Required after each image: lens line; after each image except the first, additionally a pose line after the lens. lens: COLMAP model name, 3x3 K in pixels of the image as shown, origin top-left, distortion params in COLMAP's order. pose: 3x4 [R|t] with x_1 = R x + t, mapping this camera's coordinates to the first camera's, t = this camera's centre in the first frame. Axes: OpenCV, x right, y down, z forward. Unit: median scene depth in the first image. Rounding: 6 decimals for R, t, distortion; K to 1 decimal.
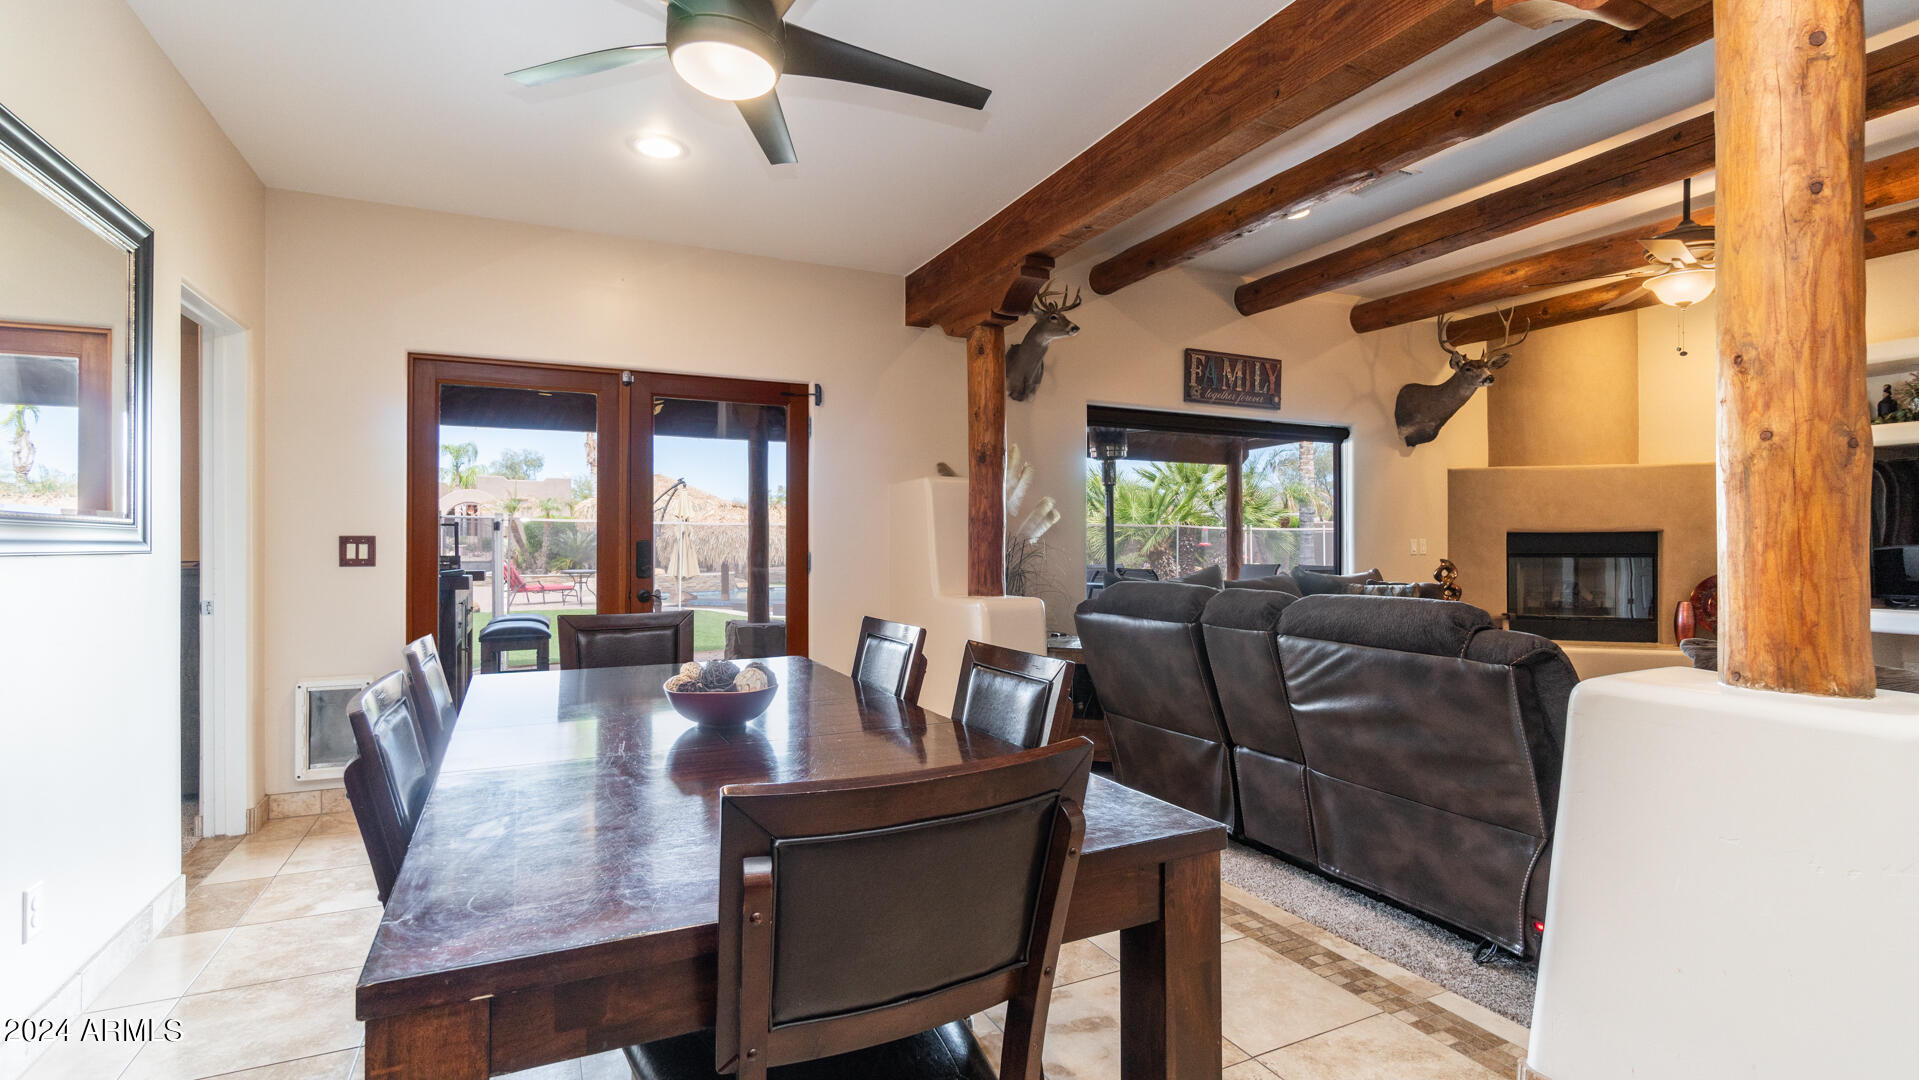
lens RADIAL K [[877.1, 0, 938.9], [0, 877.1, 541.5], [0, 0, 1]] dist [-0.014171, 0.000179]
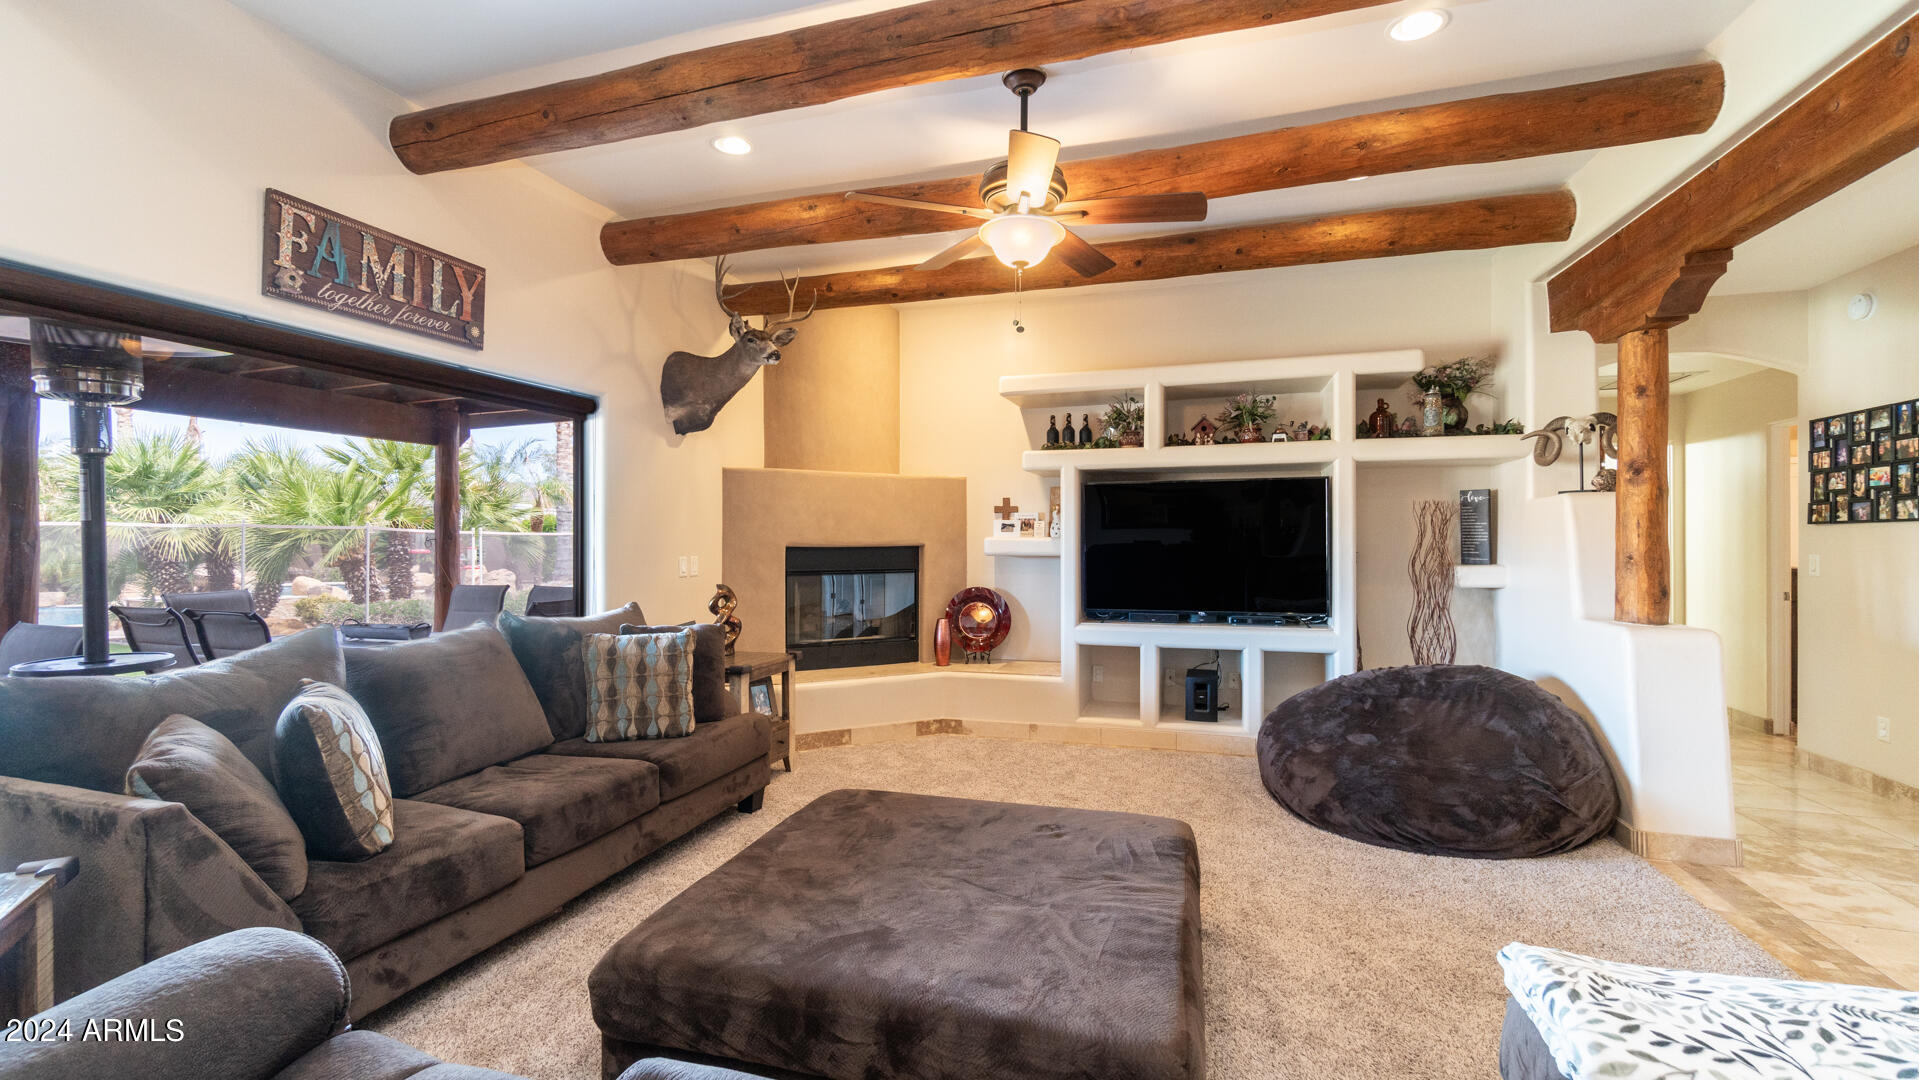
lens RADIAL K [[825.3, 0, 947.0], [0, 825.3, 533.5], [0, 0, 1]] dist [-0.001102, 0.000241]
pose [[0.683884, 0.005373, 0.729571, 0.185783], [-0.003193, 0.999985, -0.004372, -0.021508], [-0.729584, 0.000660, 0.683891, 0.359389]]
